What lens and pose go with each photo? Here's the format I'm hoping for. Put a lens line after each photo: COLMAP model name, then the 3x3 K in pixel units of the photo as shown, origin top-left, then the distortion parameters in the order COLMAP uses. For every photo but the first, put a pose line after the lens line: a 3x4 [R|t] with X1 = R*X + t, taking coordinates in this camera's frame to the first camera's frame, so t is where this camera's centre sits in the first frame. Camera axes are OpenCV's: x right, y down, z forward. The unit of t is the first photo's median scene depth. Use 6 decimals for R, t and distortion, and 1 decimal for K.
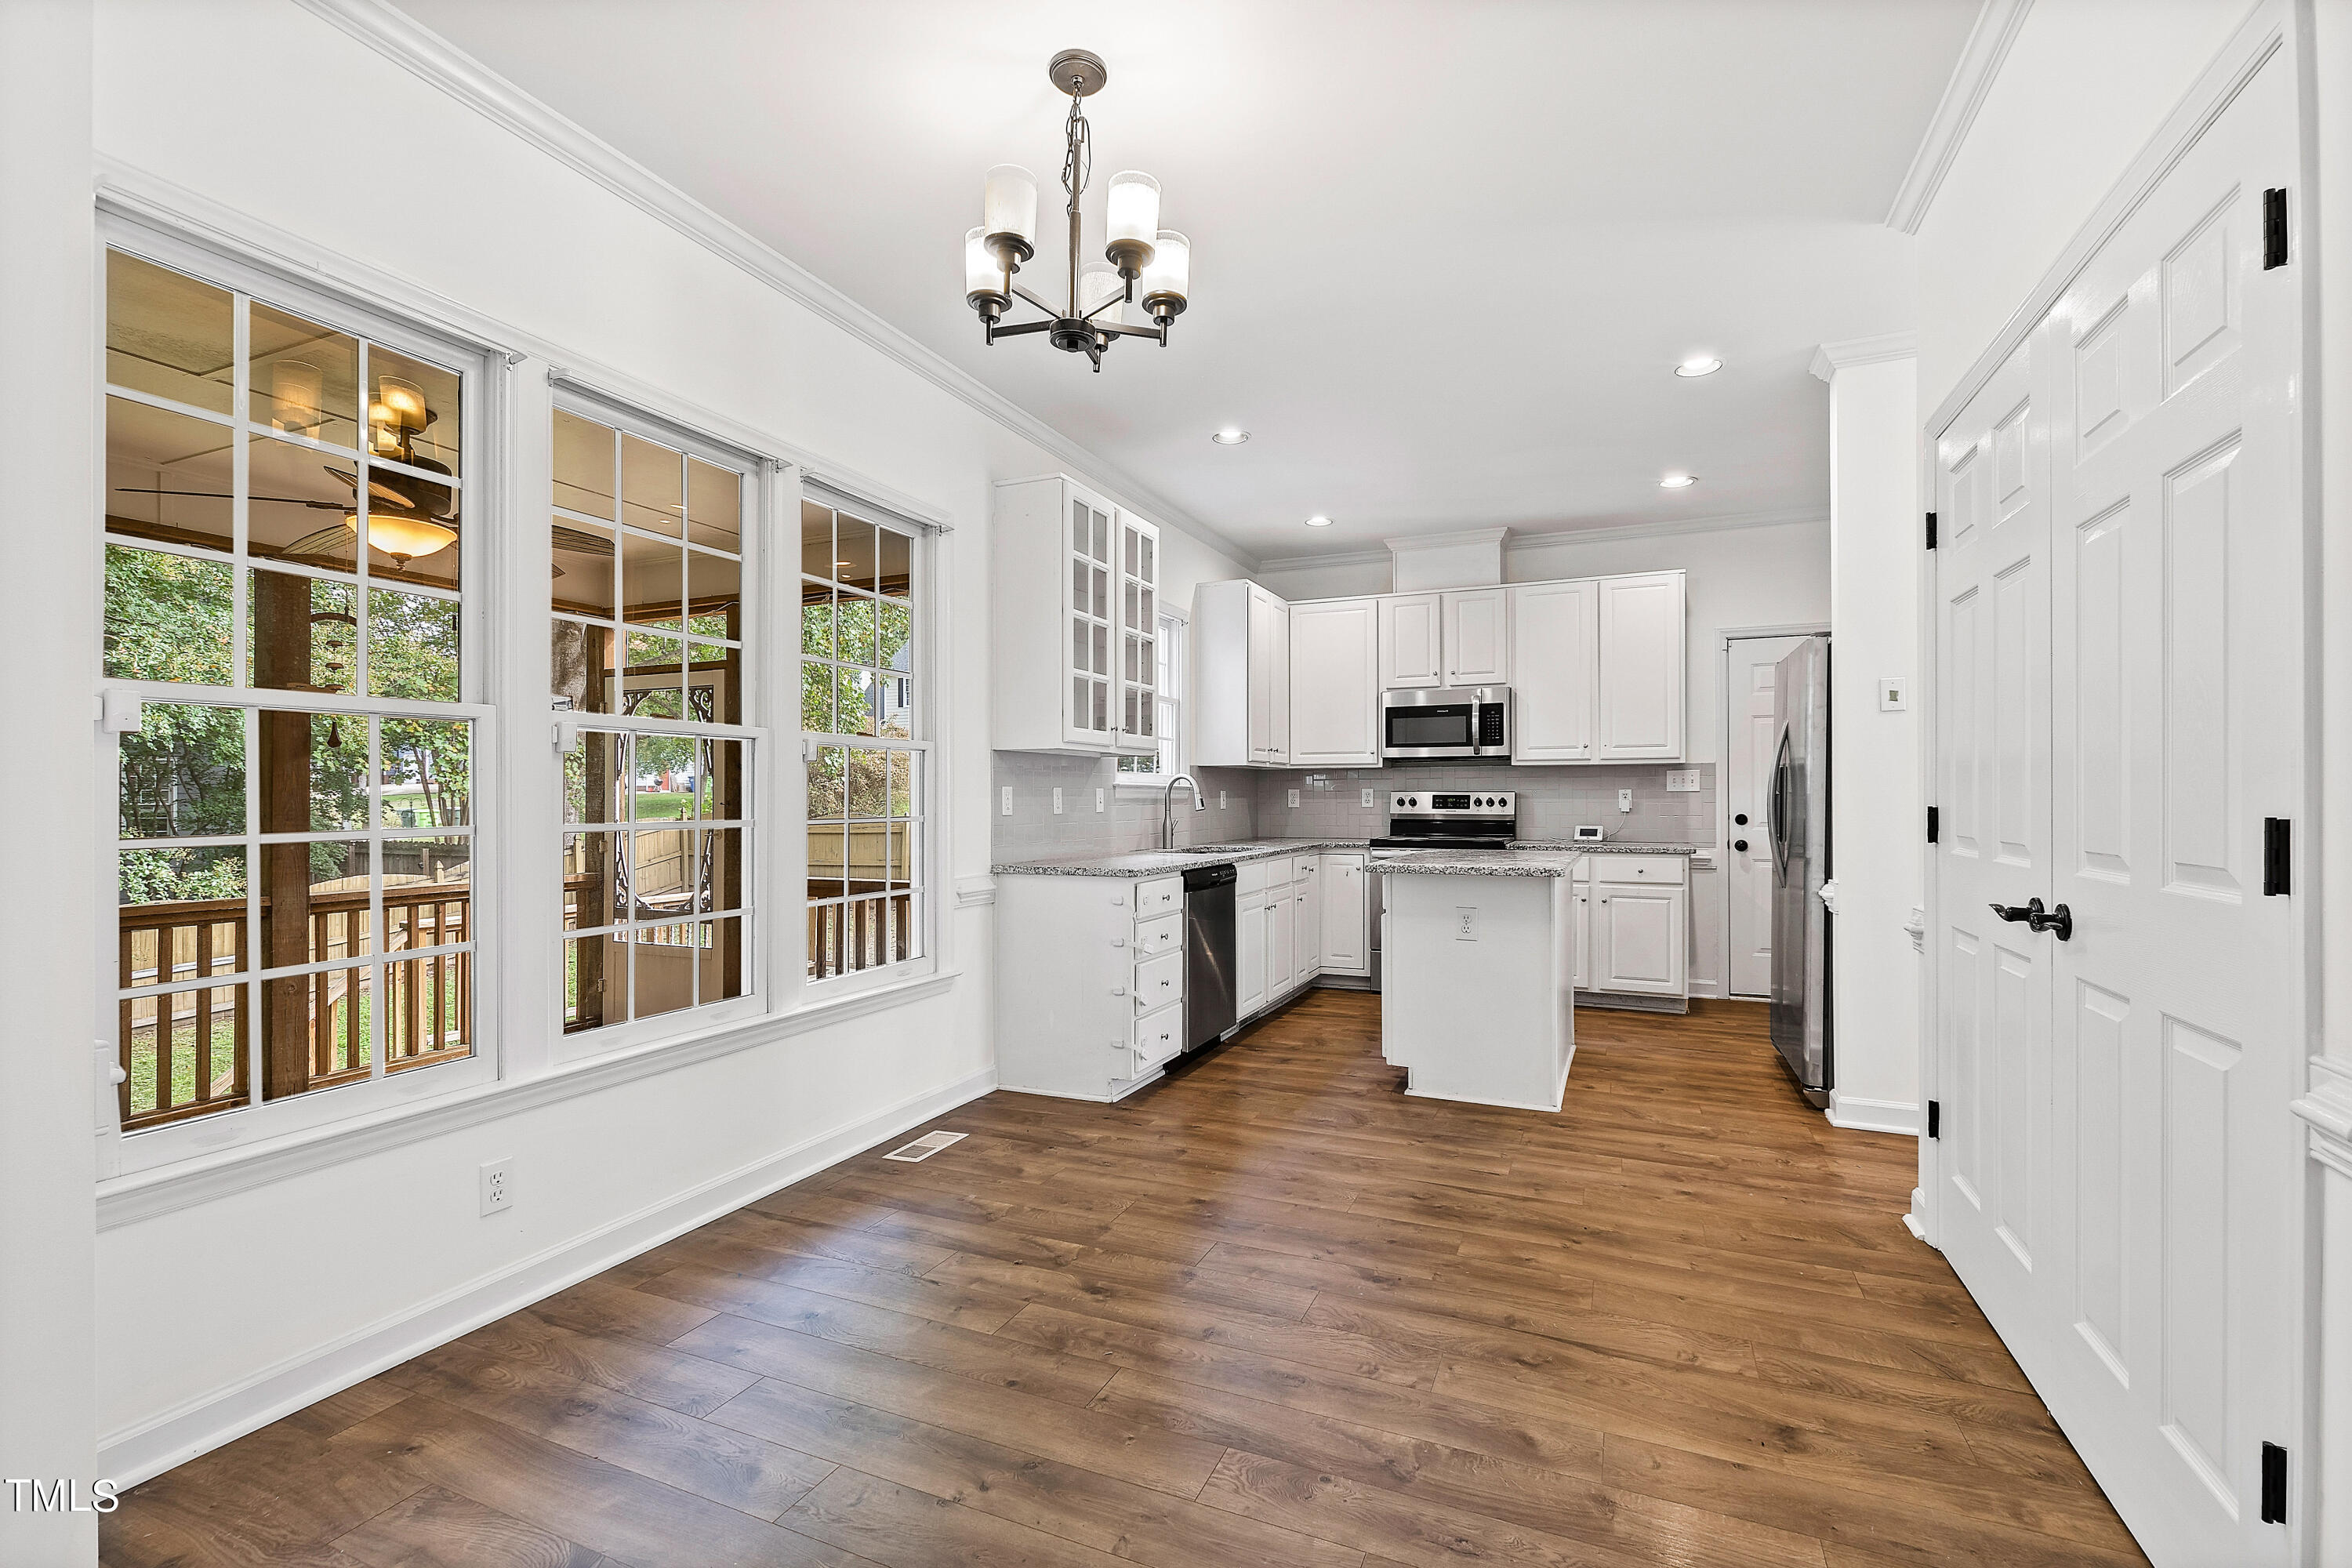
lens RADIAL K [[1036.7, 0, 1175.3], [0, 1036.7, 793.1], [0, 0, 1]] dist [0.005540, -0.003573]
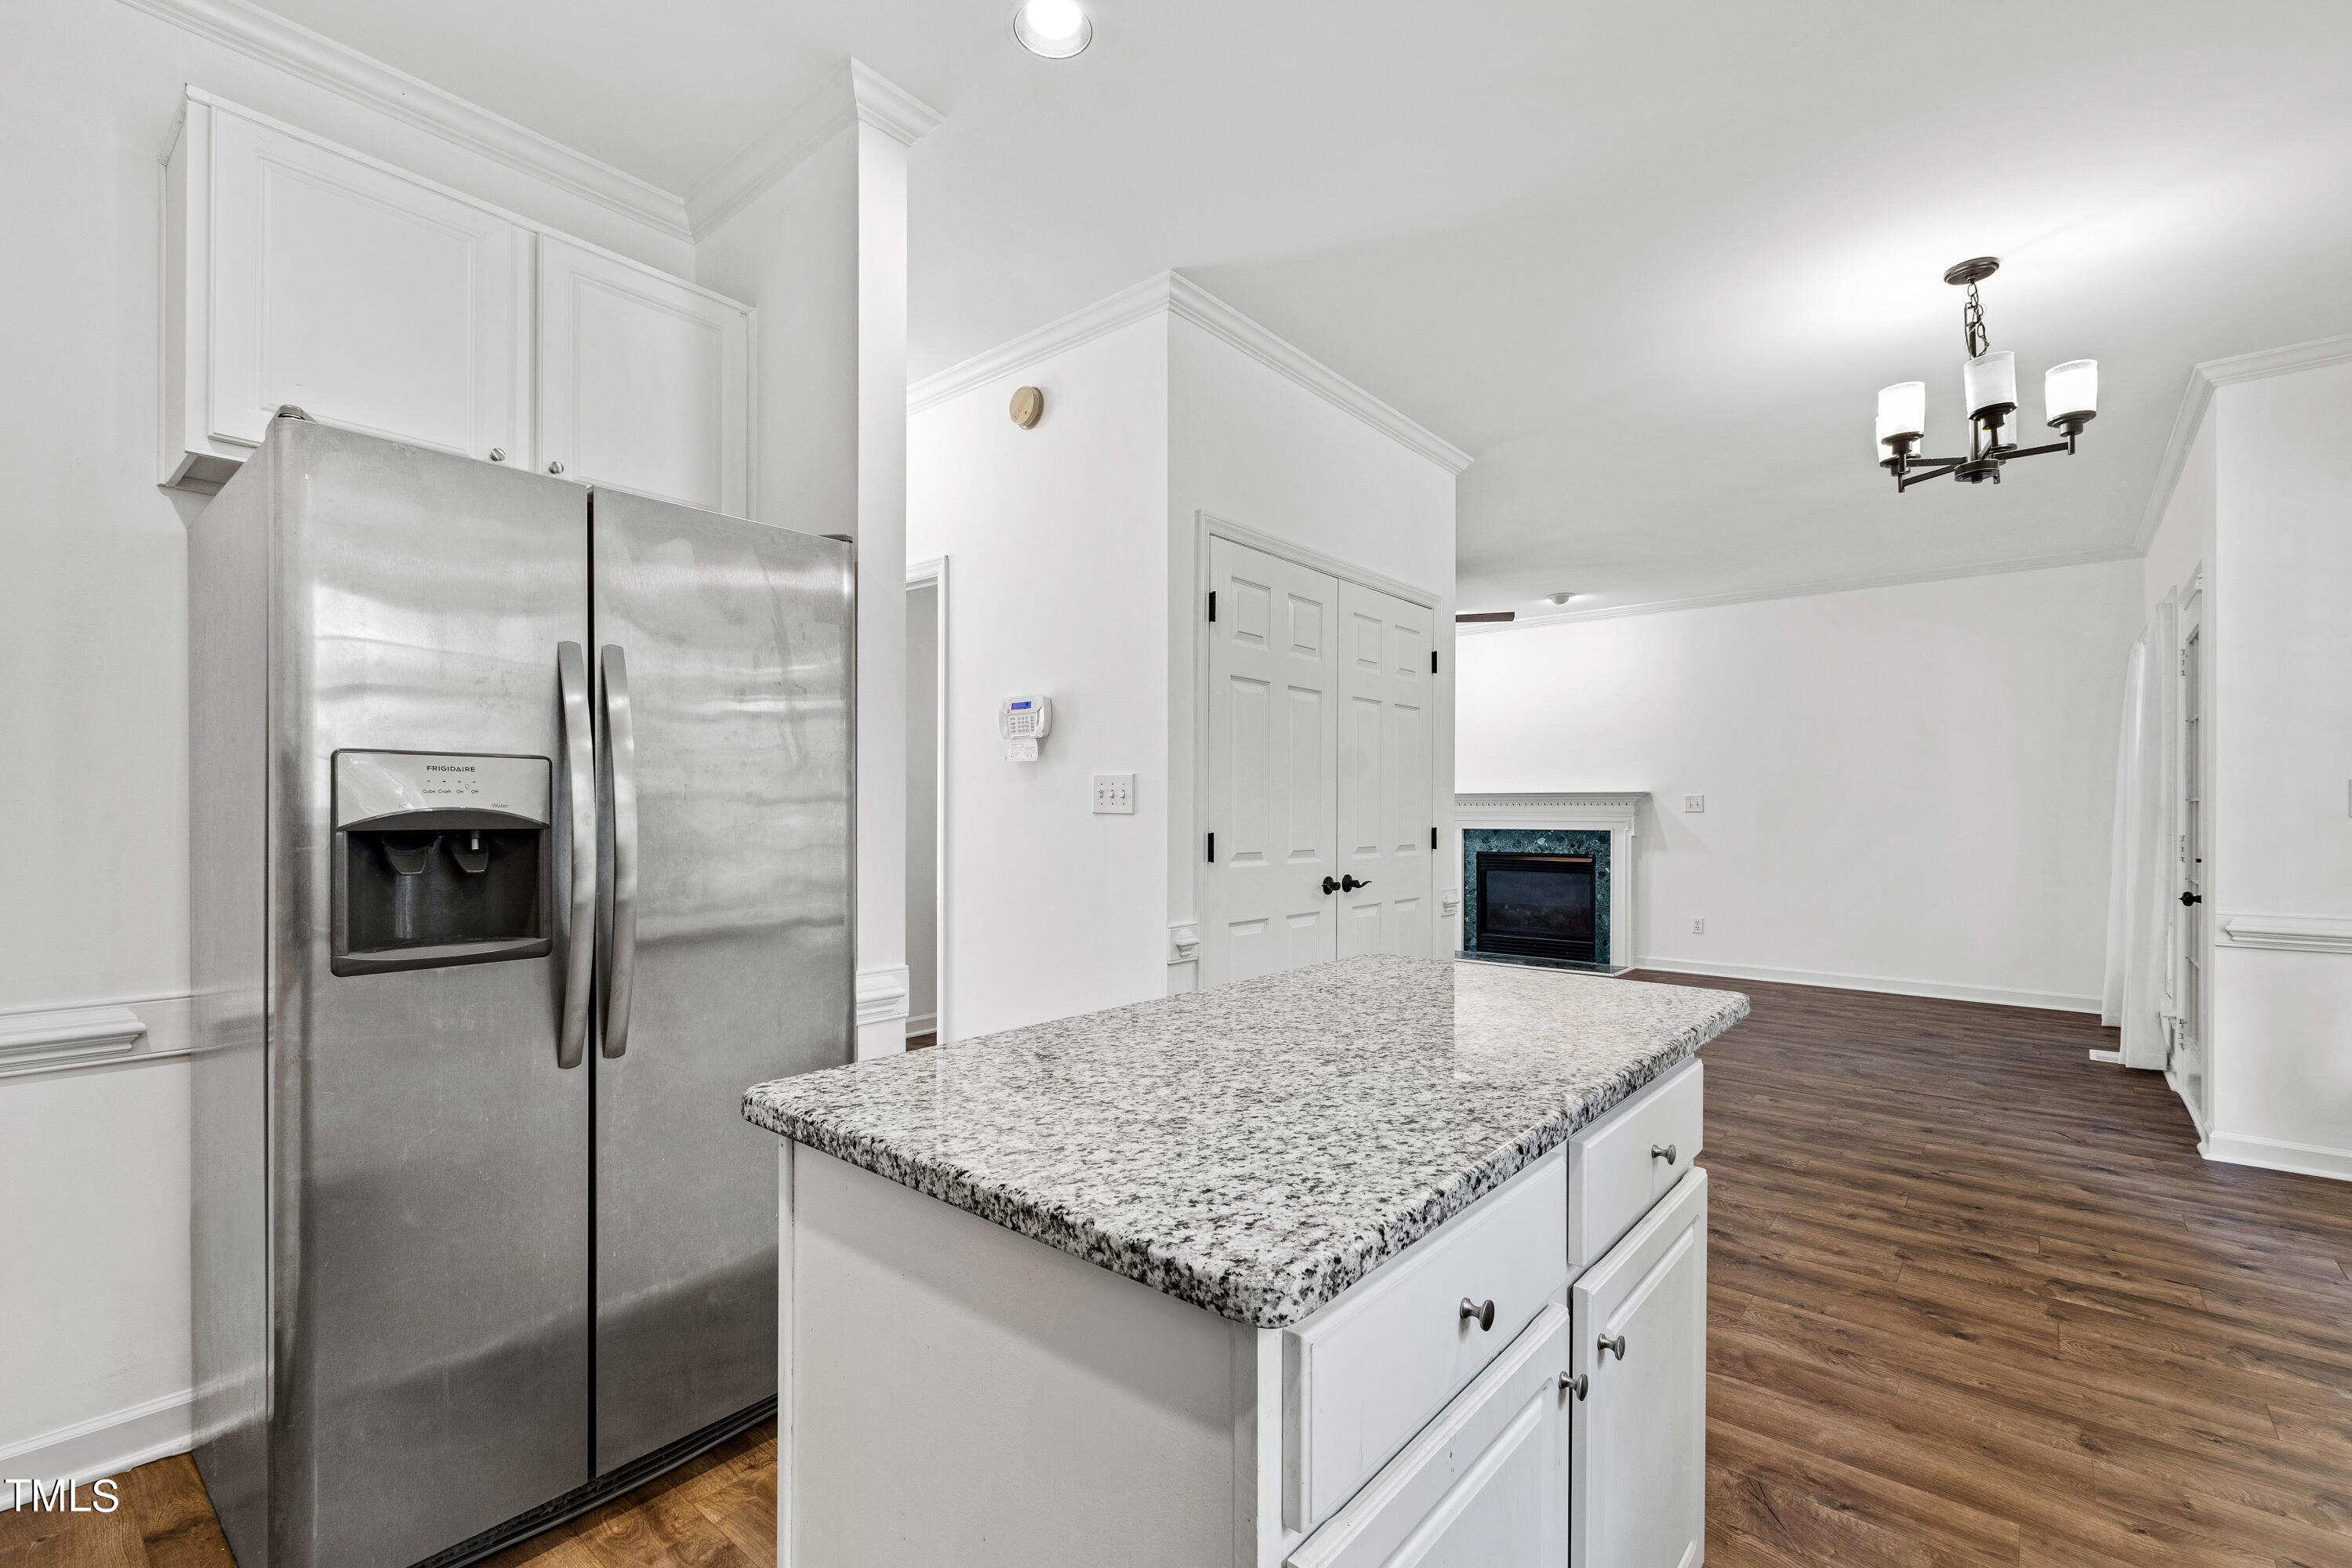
lens RADIAL K [[1036.7, 0, 1181.4], [0, 1036.7, 804.2], [0, 0, 1]] dist [0.005540, -0.003573]
pose [[-0.961044, -0.000101, 0.276394, 0.184936], [-0.002683, 0.999956, -0.008964, -0.003705], [-0.276381, -0.009357, -0.961003, 0.942218]]
